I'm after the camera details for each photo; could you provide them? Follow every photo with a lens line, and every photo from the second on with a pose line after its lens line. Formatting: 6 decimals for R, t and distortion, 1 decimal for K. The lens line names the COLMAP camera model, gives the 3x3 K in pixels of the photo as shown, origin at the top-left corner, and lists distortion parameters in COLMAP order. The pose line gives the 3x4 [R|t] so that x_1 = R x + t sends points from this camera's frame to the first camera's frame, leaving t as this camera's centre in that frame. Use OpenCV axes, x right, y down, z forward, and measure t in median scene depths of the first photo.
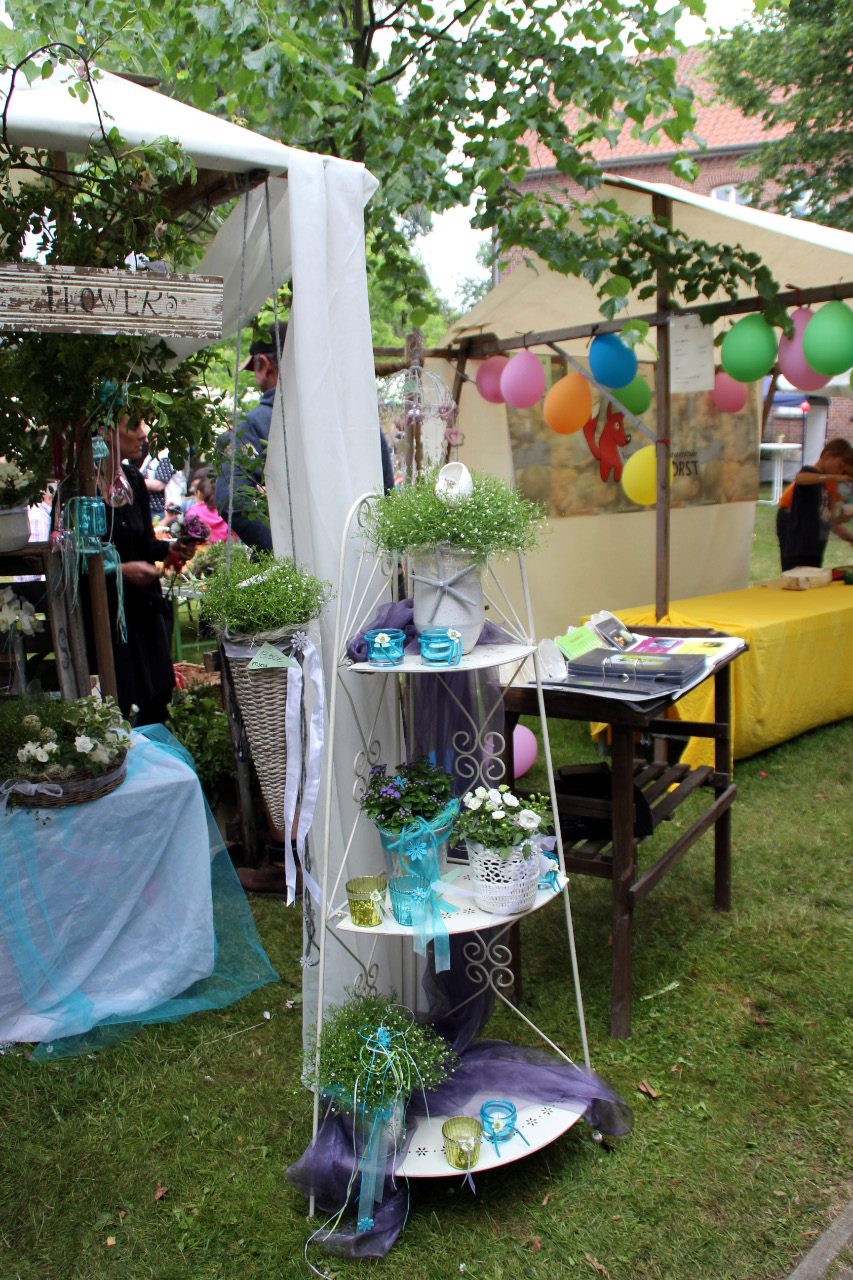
lens RADIAL K [[1069.7, 0, 426.5], [0, 1069.7, 640.0], [0, 0, 1]] dist [-0.171731, 0.126045]
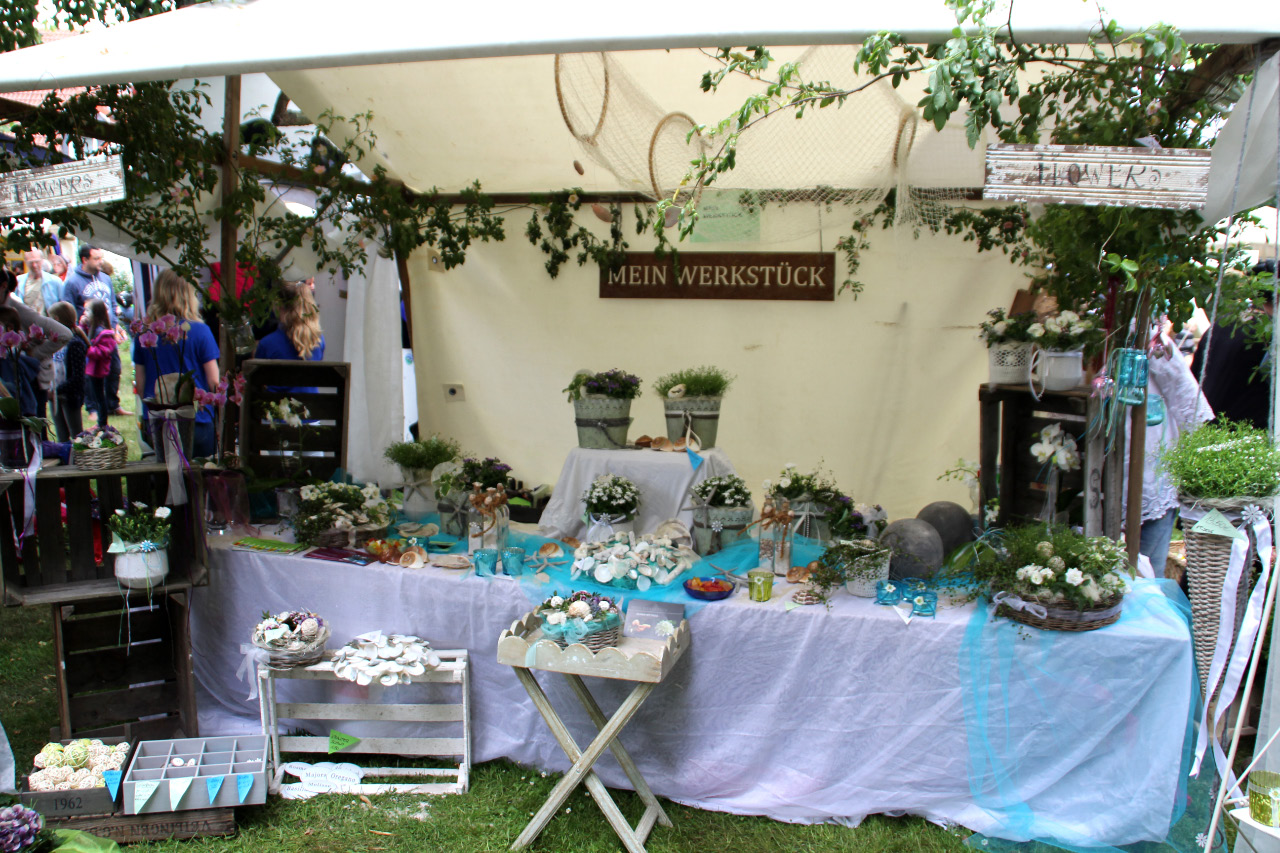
lens RADIAL K [[1069.7, 0, 640.0], [0, 1069.7, 426.5], [0, 0, 1]] dist [-0.171731, 0.126045]
pose [[0.632623, 0.139602, -0.761774, 0.230489], [-0.177280, 0.983606, 0.033031, -0.009966], [0.753897, 0.114151, 0.647000, -0.045067]]
